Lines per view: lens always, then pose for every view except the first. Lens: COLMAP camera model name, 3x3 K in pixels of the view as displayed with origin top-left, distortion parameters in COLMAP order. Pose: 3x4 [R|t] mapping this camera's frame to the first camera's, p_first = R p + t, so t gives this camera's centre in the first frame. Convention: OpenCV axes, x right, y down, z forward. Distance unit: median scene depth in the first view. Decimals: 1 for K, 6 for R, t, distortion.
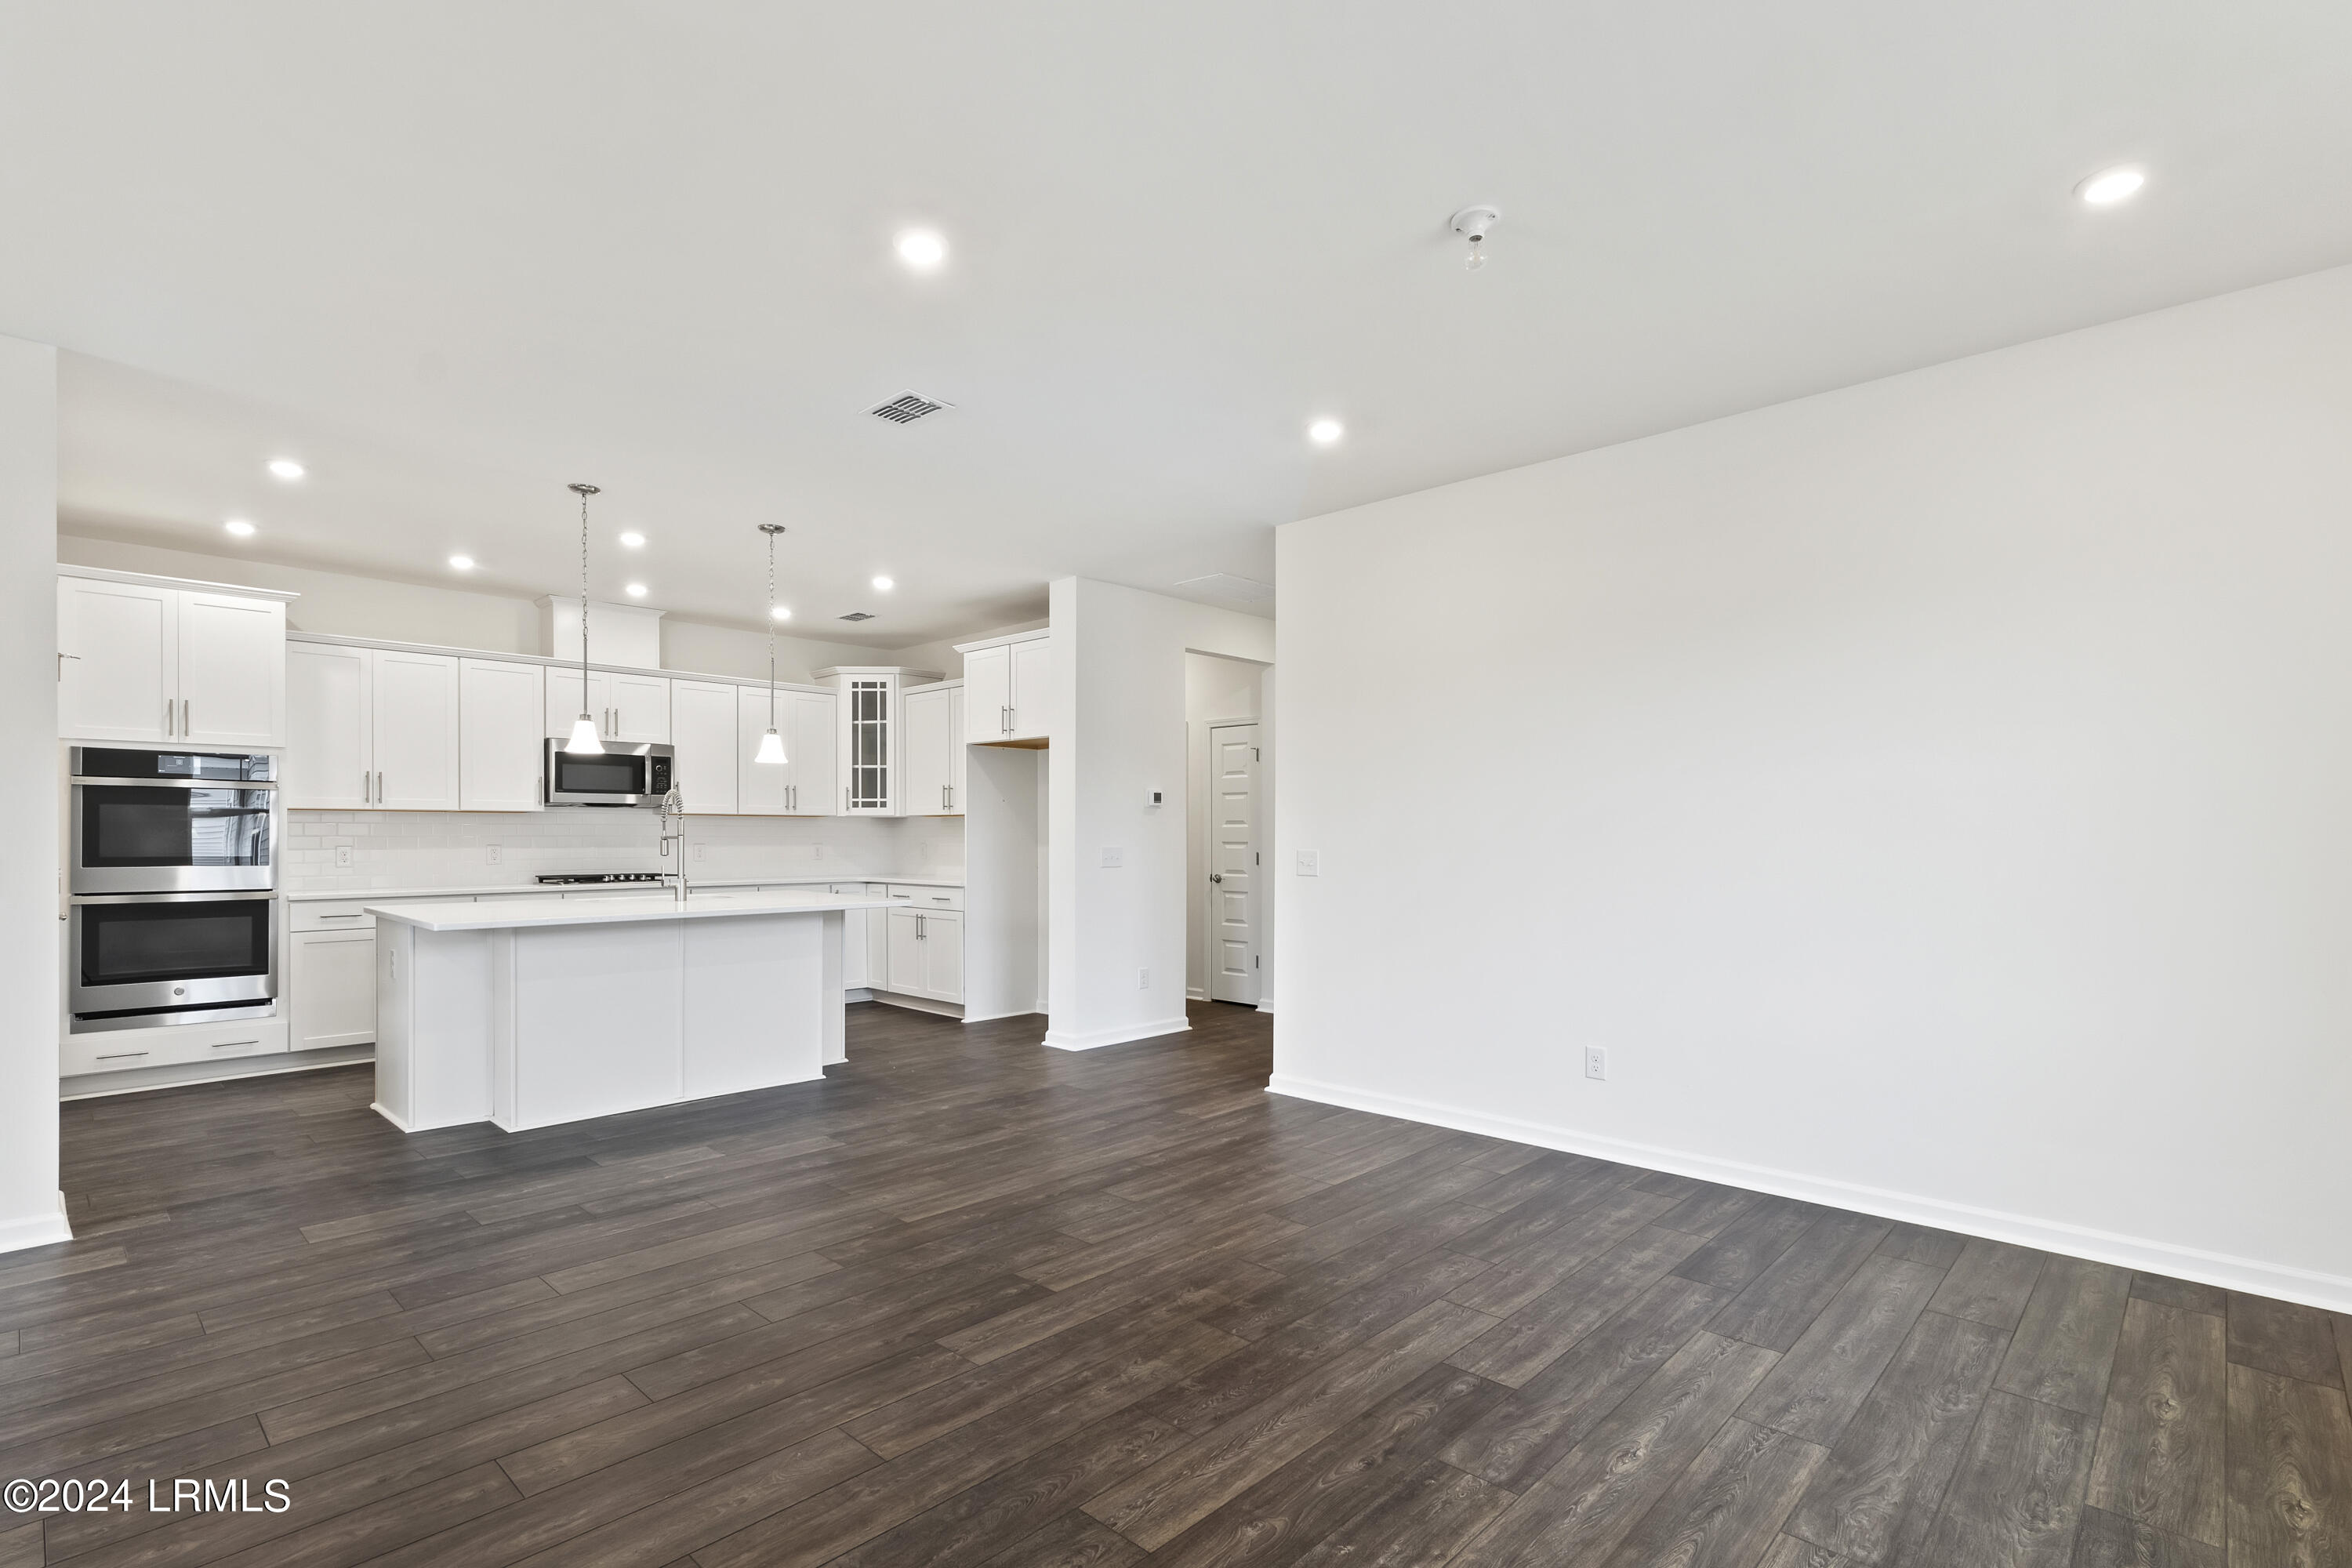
lens RADIAL K [[1101.6, 0, 1173.1], [0, 1101.6, 836.4], [0, 0, 1]] dist [0.001030, 0.000015]
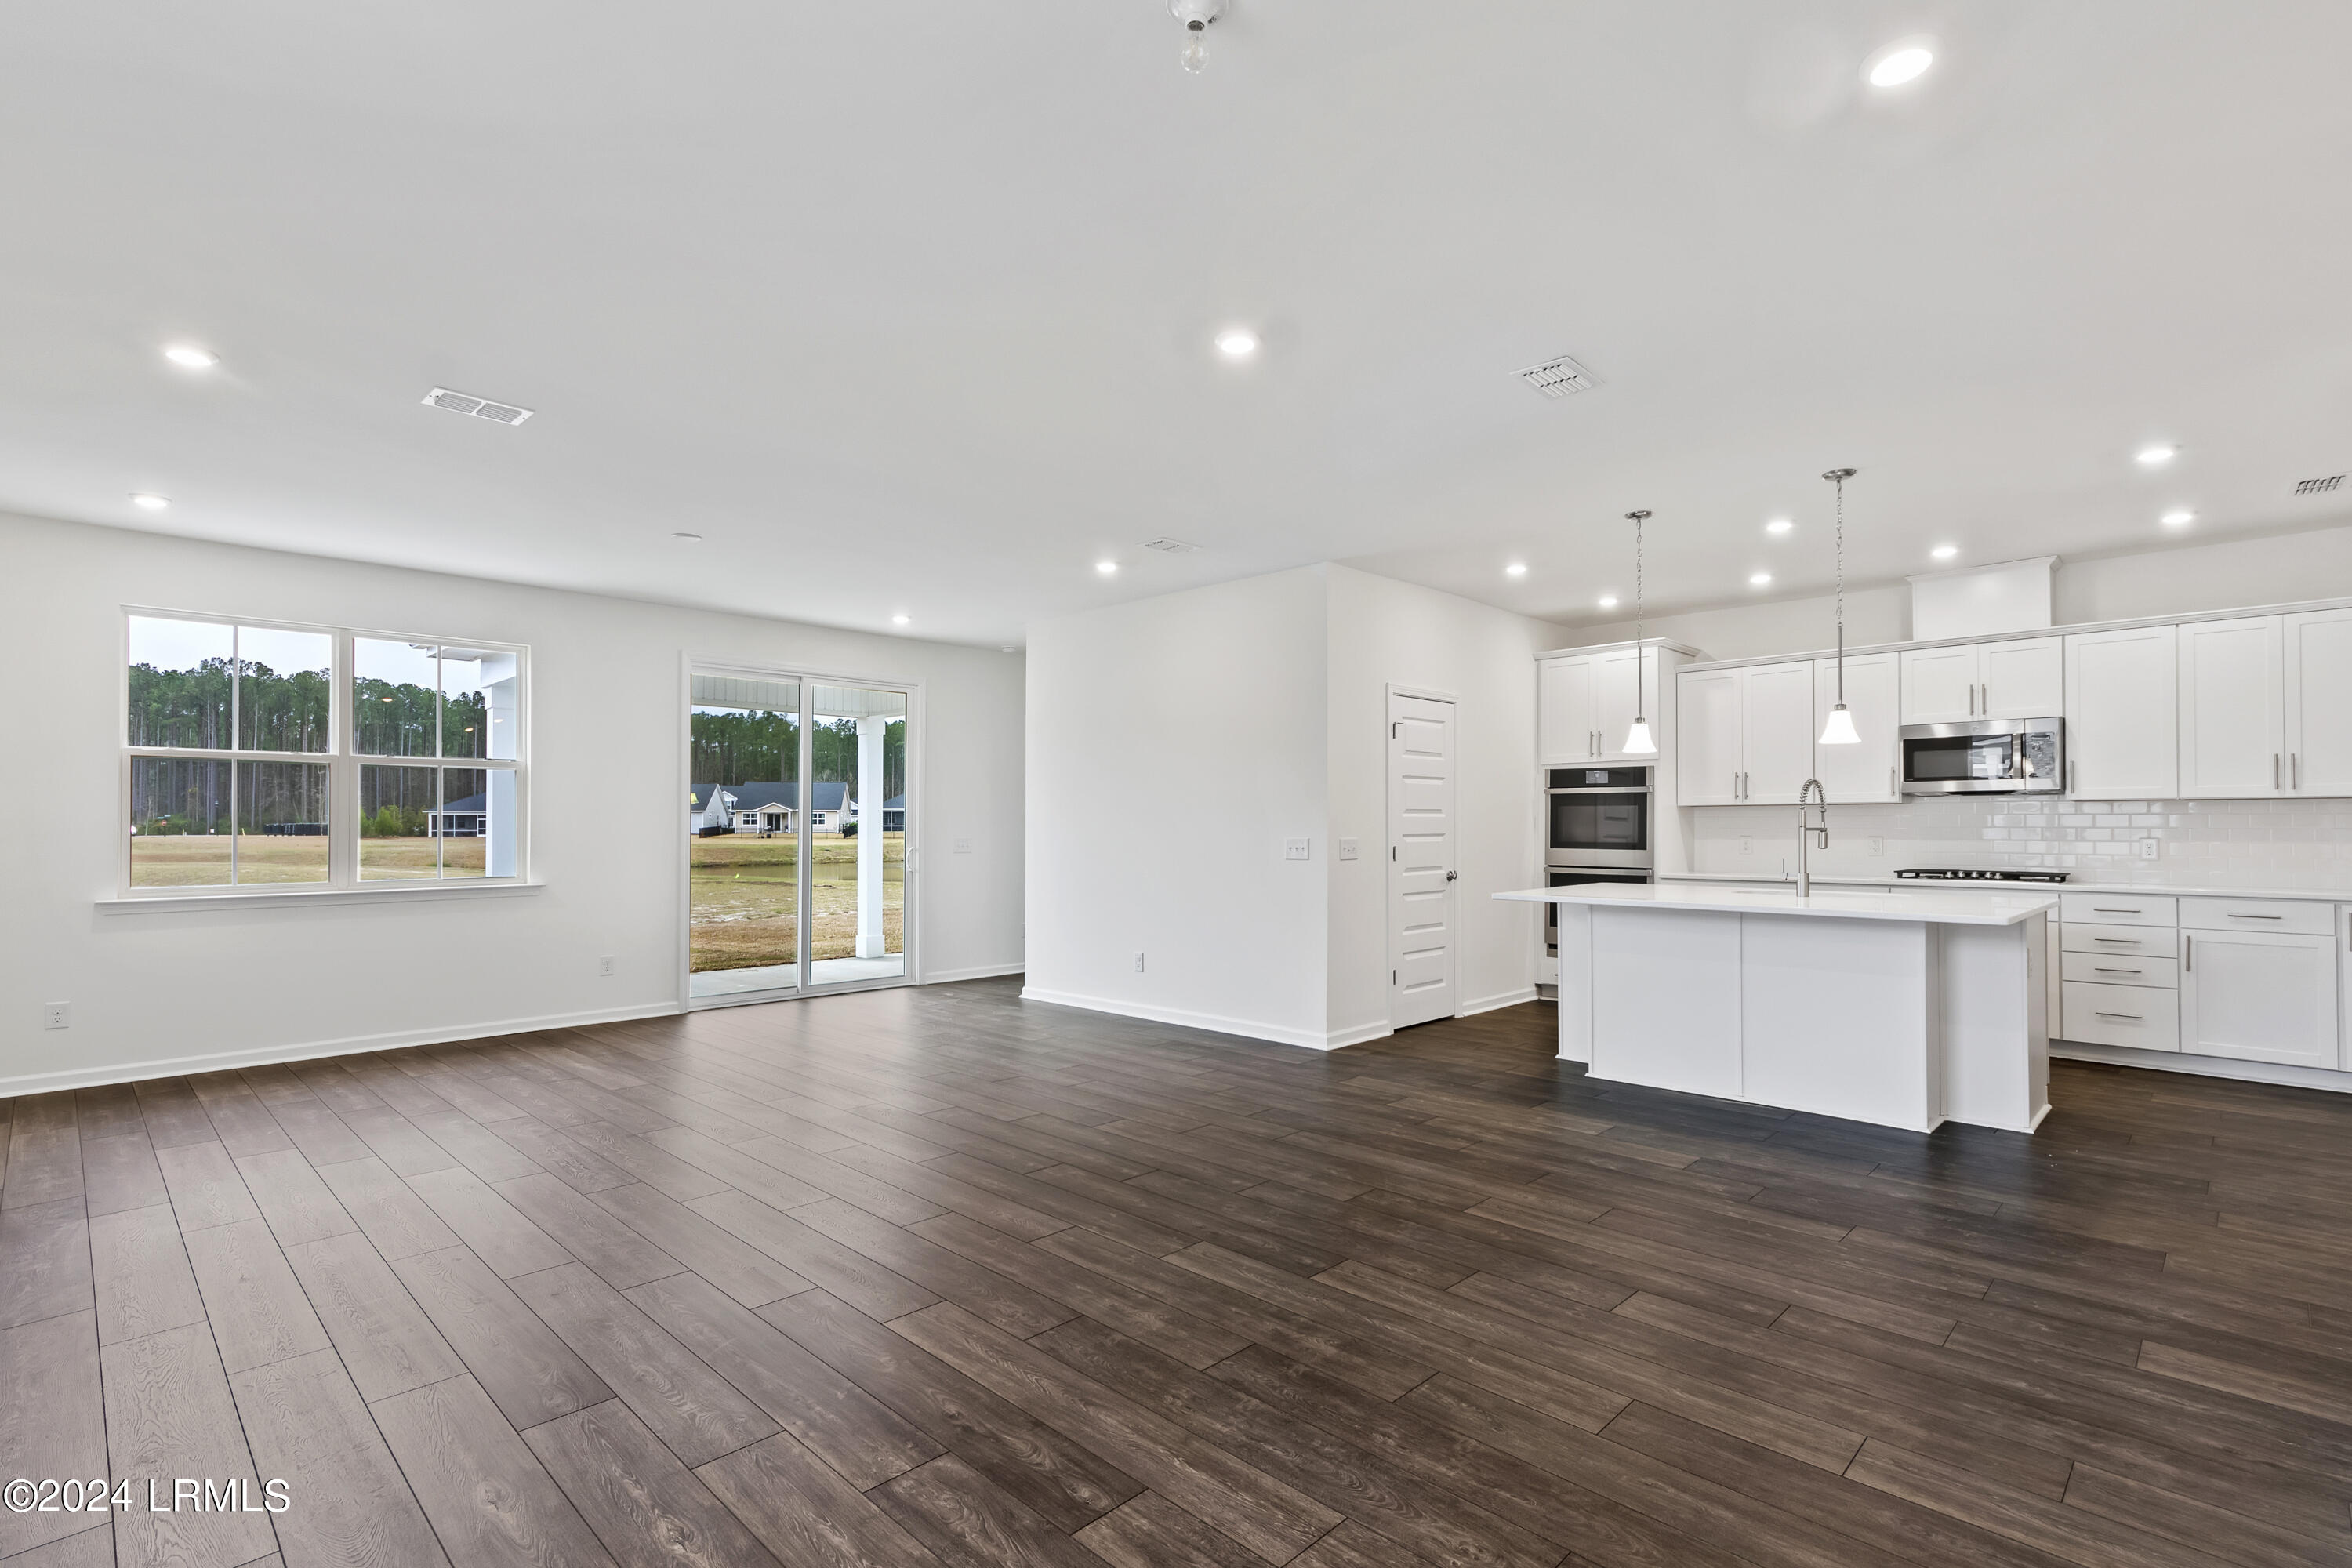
lens RADIAL K [[1093.9, 0, 1201.5], [0, 1093.9, 815.2], [0, 0, 1]] dist [0.010052, 0.000151]
pose [[-0.001369, -0.011465, -0.999933, 0.698267], [-0.000872, 0.999934, -0.011464, 0.000348], [0.999999, 0.000856, -0.001379, 0.696467]]
